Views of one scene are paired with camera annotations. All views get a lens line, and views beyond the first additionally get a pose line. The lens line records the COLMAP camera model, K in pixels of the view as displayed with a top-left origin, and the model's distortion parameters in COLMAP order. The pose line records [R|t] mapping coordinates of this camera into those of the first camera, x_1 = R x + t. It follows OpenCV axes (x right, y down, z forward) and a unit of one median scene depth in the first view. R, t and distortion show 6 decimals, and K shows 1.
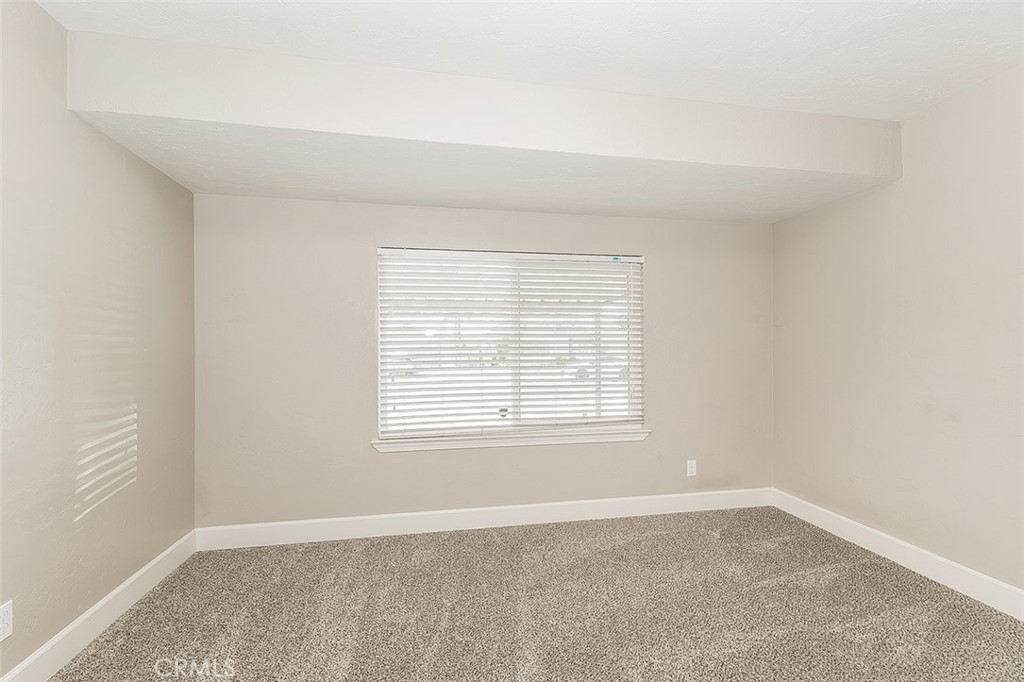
lens RADIAL K [[412.4, 0, 511.6], [0, 412.4, 346.0], [0, 0, 1]] dist [0.007700, -0.000023]
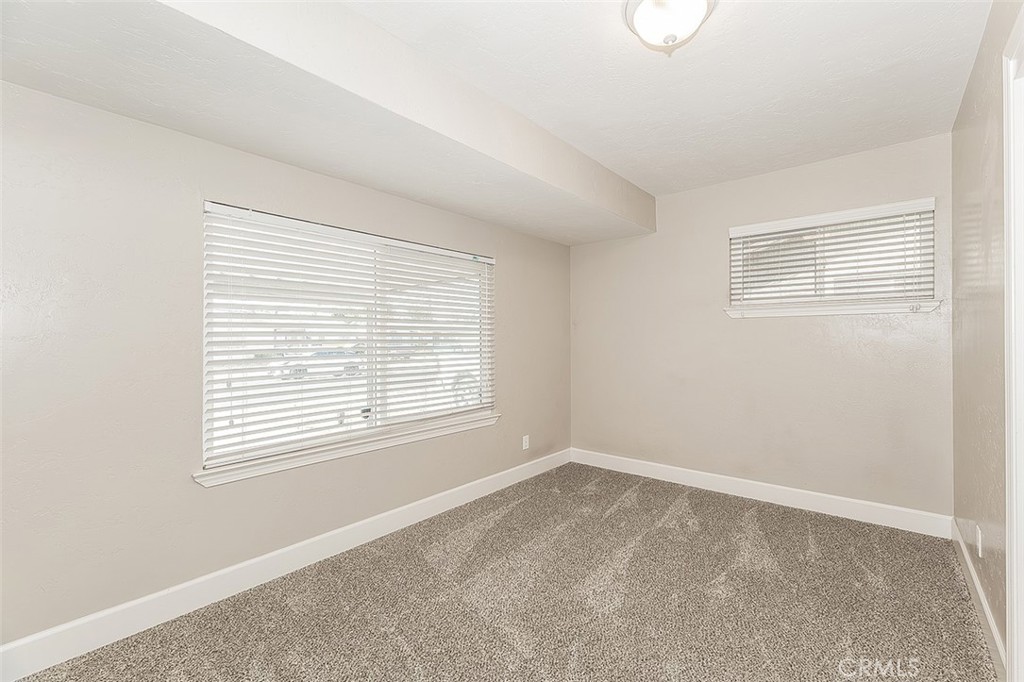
lens RADIAL K [[427.9, 0, 517.6], [0, 427.9, 335.5], [0, 0, 1]] dist [0.004269, -0.000808]
pose [[0.759977, 0.007282, 0.649909, -0.387321], [-0.001438, 0.999954, -0.009522, 0.001246], [-0.649948, 0.006302, 0.759952, 0.084075]]
